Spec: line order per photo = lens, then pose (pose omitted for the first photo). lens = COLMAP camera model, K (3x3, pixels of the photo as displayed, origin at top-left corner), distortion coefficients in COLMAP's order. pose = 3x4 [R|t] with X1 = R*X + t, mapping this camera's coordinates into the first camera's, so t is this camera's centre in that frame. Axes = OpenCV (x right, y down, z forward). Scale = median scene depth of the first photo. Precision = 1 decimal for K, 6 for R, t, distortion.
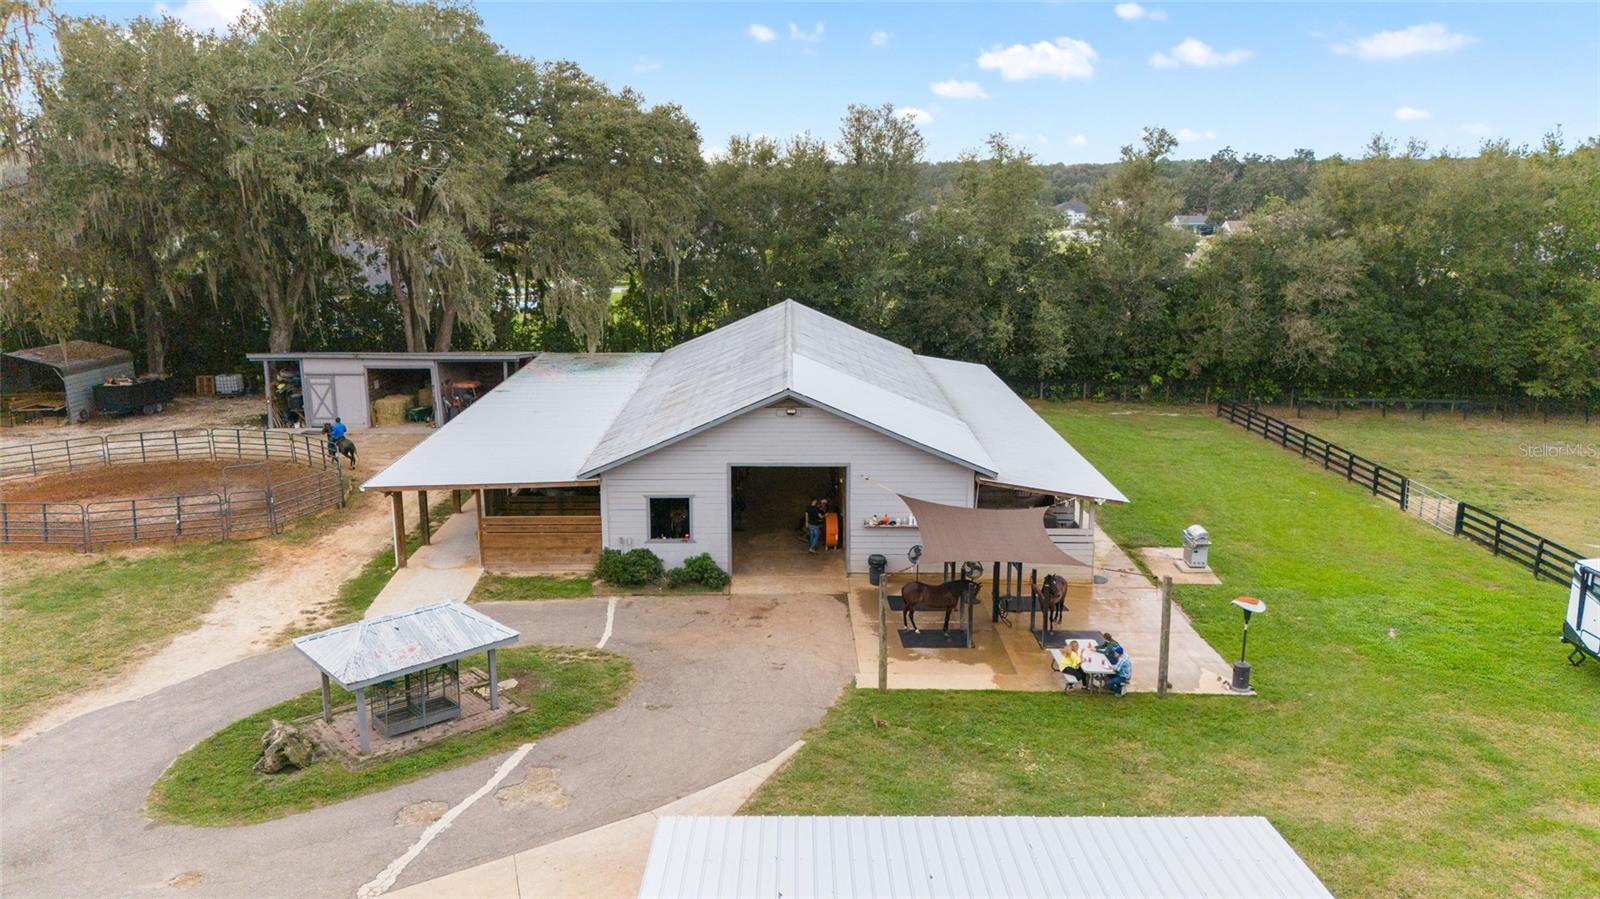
lens RADIAL K [[1178.0, 0, 795.5], [0, 1178.0, 434.3], [0, 0, 1]] dist [0.106288, -0.124994]
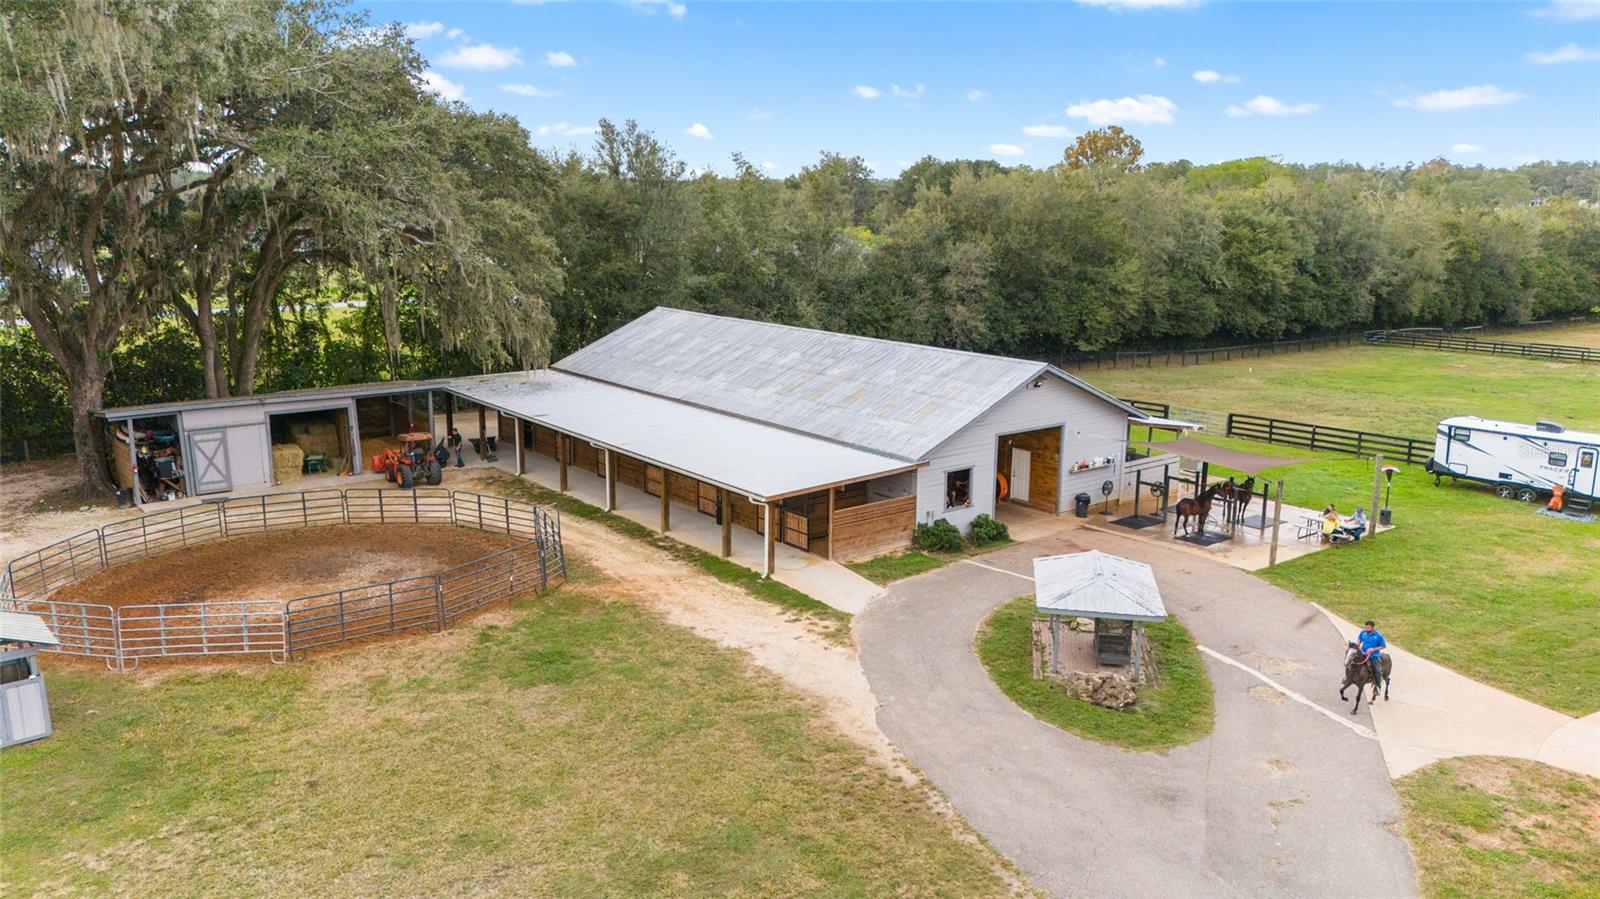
lens RADIAL K [[1178.0, 0, 795.5], [0, 1178.0, 434.3], [0, 0, 1]] dist [0.106288, -0.124994]
pose [[0.788475, -0.116996, 0.603837, -0.915974], [0.123525, 0.991861, 0.030881, -0.035458], [-0.602535, 0.050241, 0.796509, 0.180088]]
